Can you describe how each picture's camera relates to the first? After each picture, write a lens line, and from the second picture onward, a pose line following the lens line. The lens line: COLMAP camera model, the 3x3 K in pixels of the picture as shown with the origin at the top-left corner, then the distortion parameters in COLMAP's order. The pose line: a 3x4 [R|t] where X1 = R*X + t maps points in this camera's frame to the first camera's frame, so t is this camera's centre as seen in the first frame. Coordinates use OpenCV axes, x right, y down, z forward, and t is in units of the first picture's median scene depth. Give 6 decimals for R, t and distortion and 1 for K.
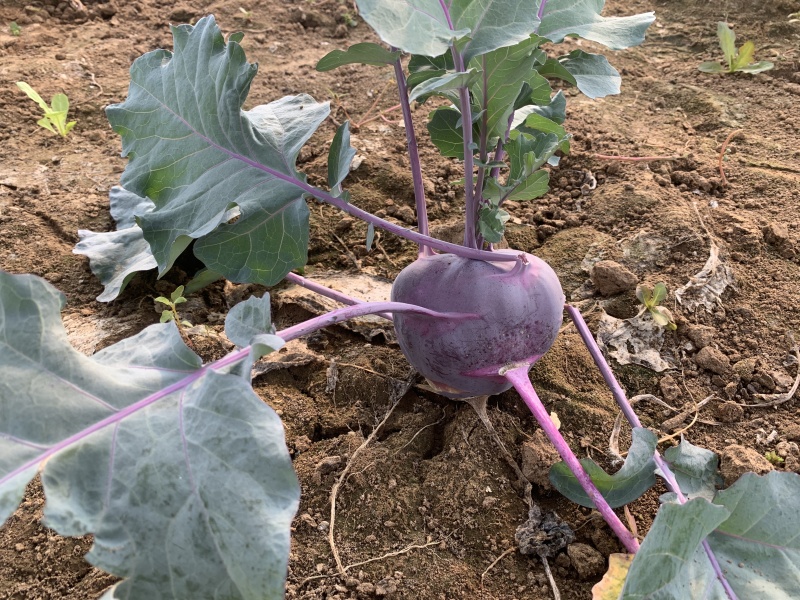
lens RADIAL K [[635.8, 0, 400.0], [0, 635.8, 300.0], [0, 0, 1]] dist [0.015980, -0.031234]
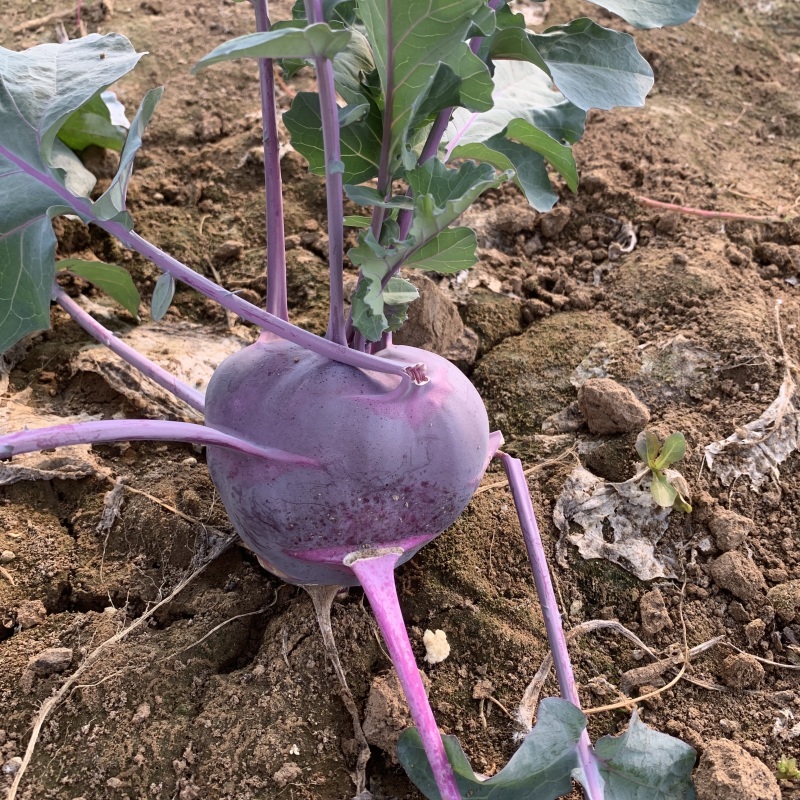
lens RADIAL K [[845.0, 0, 400.0], [0, 845.0, 400.0], [0, 0, 1]] dist [0.006383, -0.029602]
pose [[0.988045, 0.149688, -0.036889, 0.174724], [-0.146426, 0.986043, 0.079242, -0.083021], [0.048236, -0.072893, 0.996173, 0.194243]]
